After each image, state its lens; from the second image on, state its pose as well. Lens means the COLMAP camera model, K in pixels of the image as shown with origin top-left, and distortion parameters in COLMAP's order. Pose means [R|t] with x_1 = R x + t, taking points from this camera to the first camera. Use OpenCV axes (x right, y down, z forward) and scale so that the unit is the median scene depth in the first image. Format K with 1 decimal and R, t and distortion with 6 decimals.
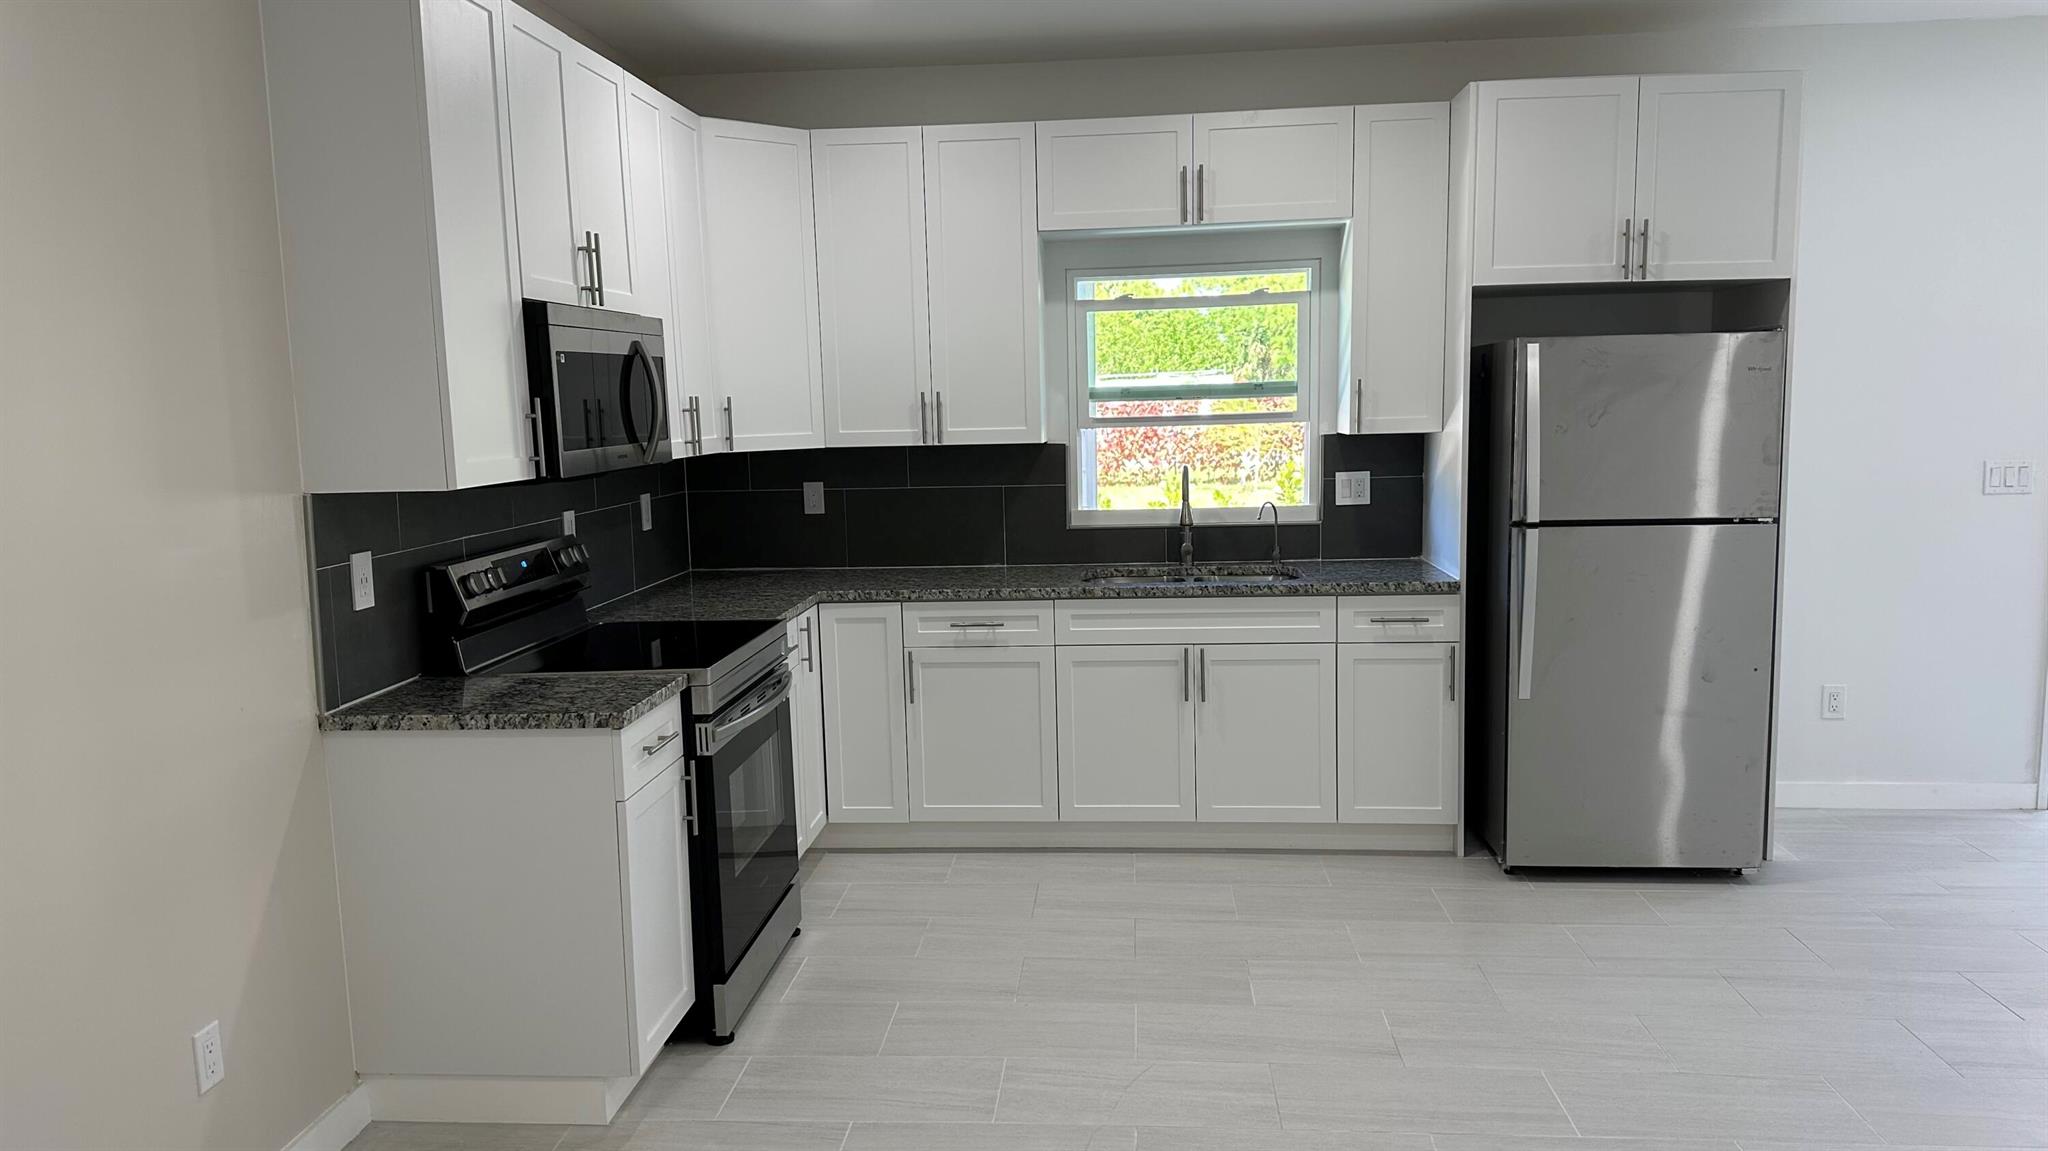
lens RADIAL K [[1429.5, 0, 1020.8], [0, 1429.5, 580.7], [0, 0, 1]] dist [0.168609, -0.308319]
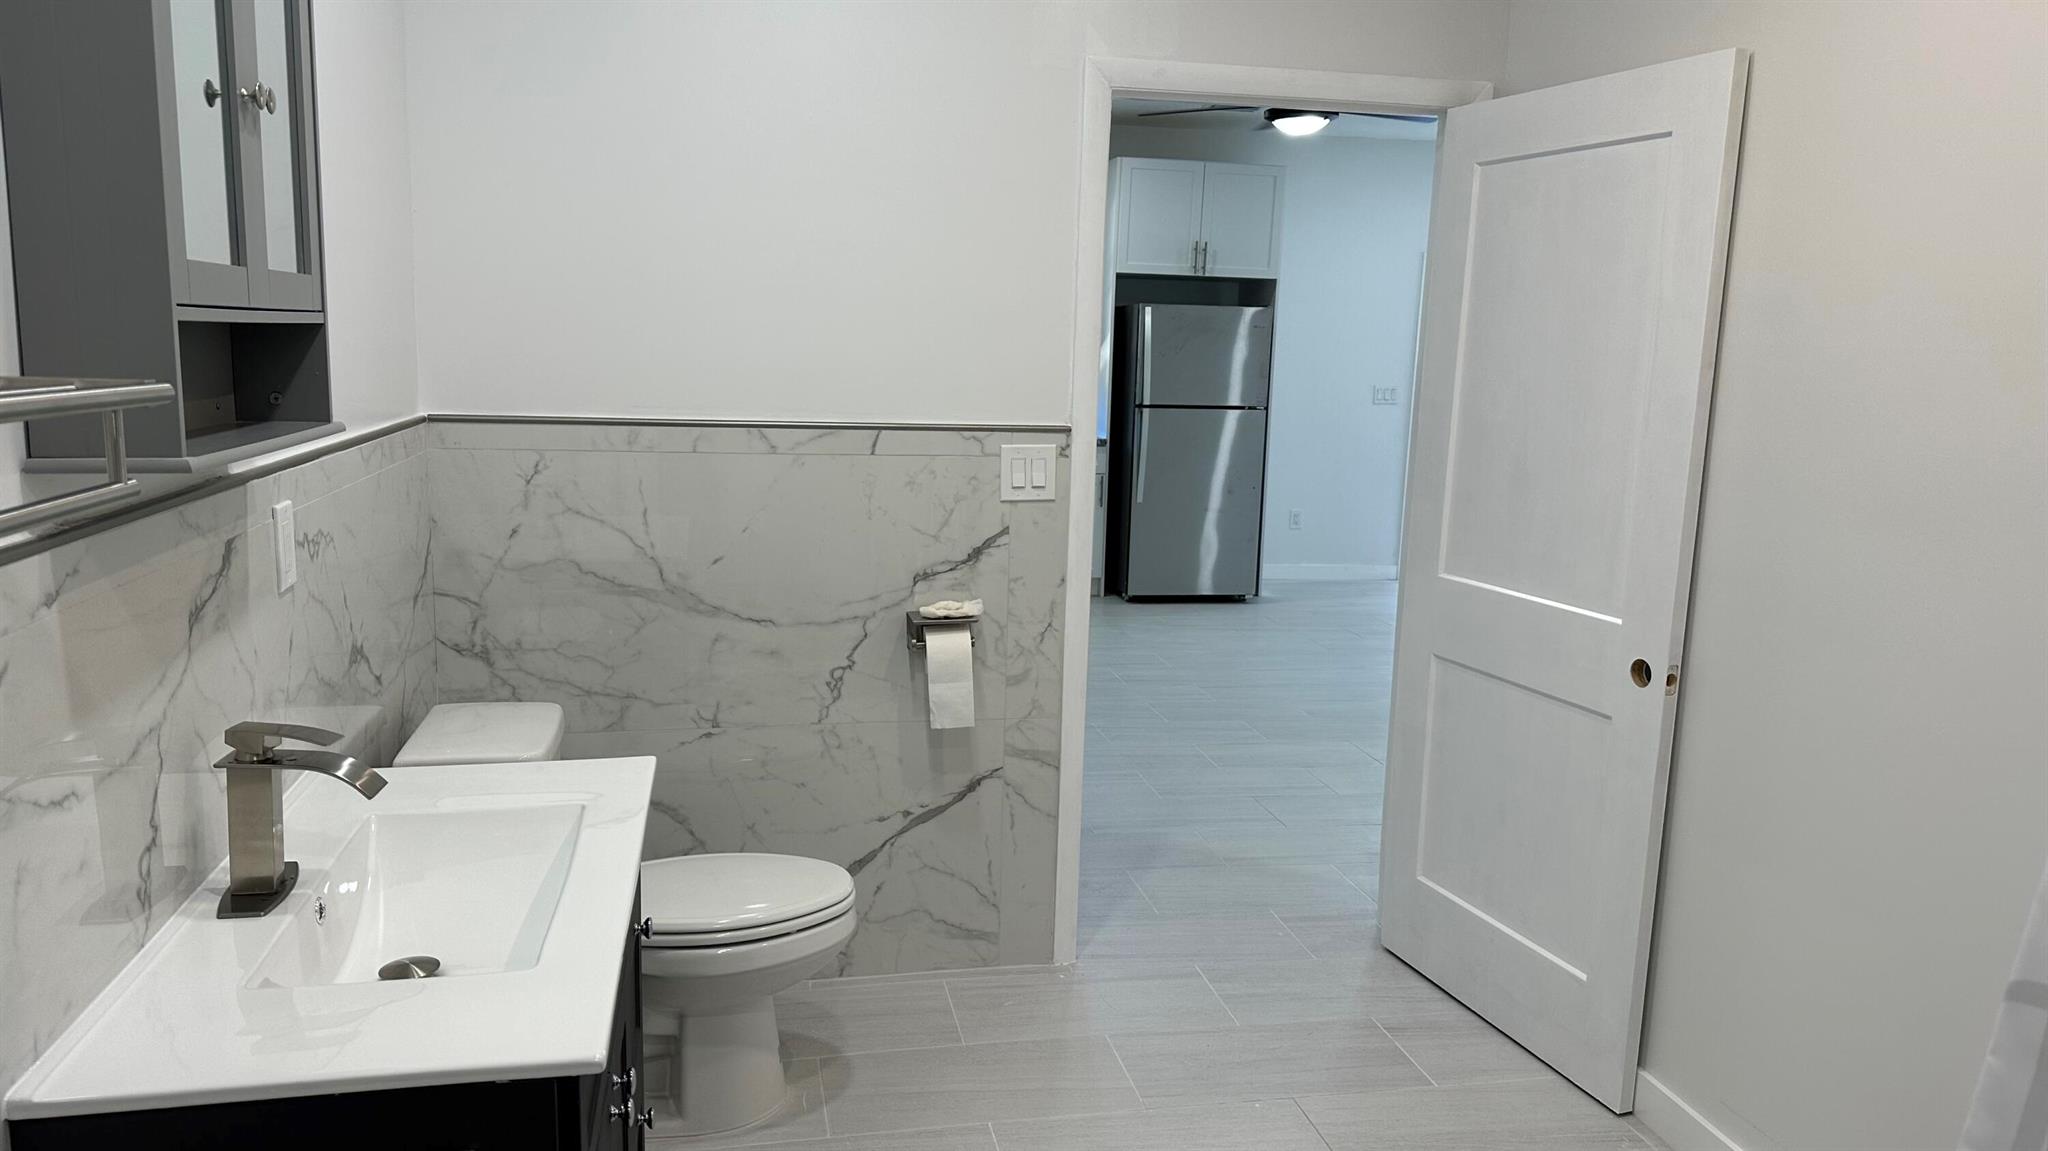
lens RADIAL K [[1429.5, 0, 1020.8], [0, 1429.5, 580.7], [0, 0, 1]] dist [0.168609, -0.308319]
pose [[0.959995, 0.004482, 0.279980, -0.285001], [-0.015632, 0.999171, 0.037602, 0.107217], [-0.279579, -0.040475, 0.959269, -0.655156]]
